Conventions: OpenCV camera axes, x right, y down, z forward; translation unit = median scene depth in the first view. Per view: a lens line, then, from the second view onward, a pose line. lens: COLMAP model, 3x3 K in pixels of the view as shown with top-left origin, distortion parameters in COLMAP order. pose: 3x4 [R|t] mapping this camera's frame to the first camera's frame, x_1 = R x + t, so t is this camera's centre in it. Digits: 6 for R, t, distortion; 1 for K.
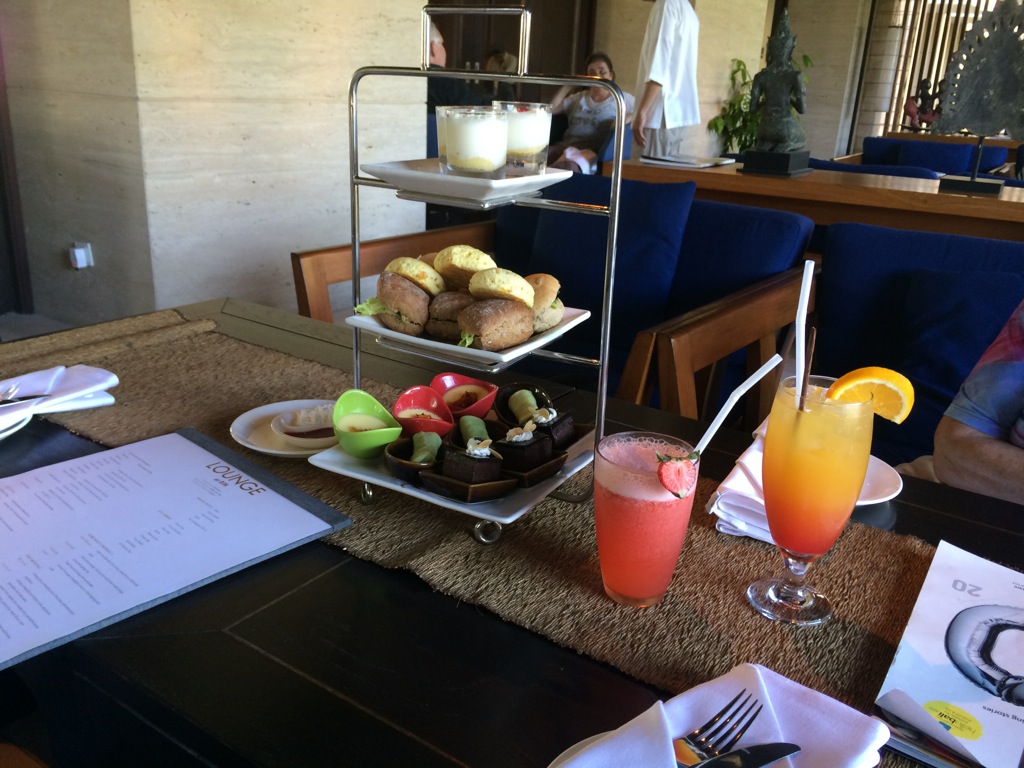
lens RADIAL K [[881.2, 0, 512.0], [0, 881.2, 384.0], [0, 0, 1]] dist [0.075497, -0.133808]
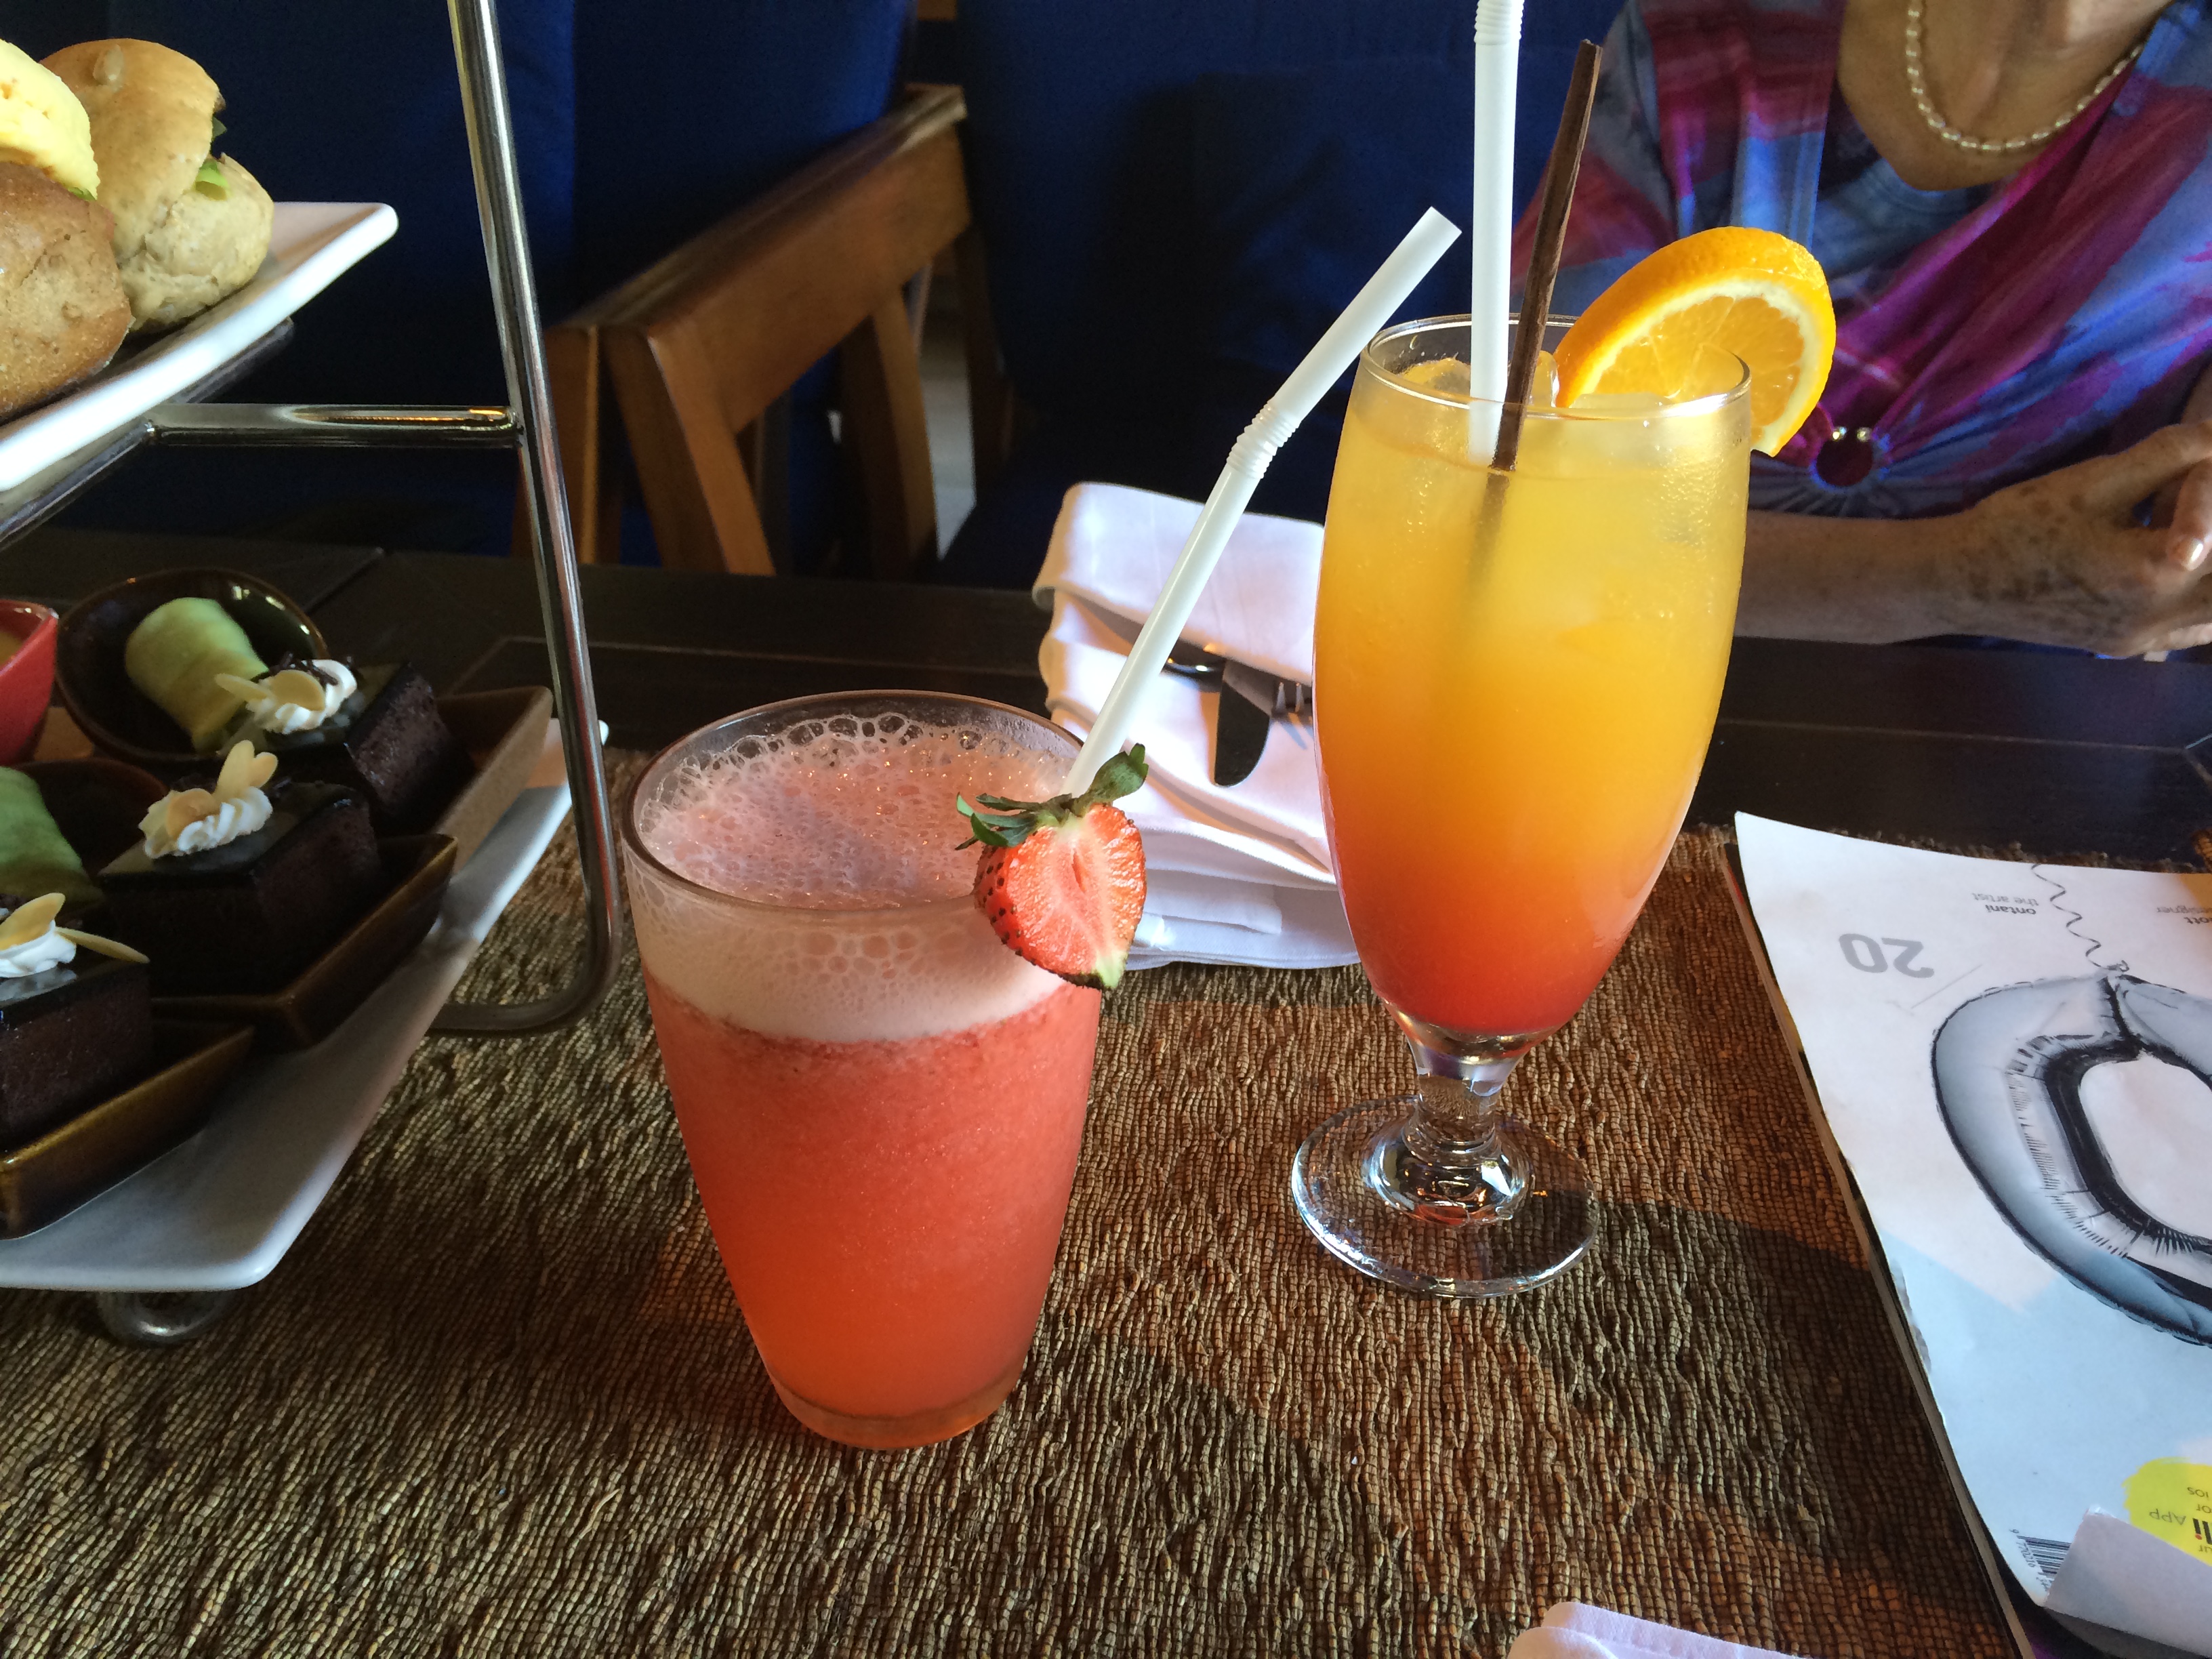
lens RADIAL K [[1903.5, 0, 1106.0], [0, 1903.5, 829.5], [0, 0, 1]] dist [0.075497, -0.133808]
pose [[0.886211, -0.247722, 0.391490, 0.020354], [0.172789, 0.960798, 0.216820, -0.004043], [-0.429854, -0.124503, 0.894273, 0.513872]]
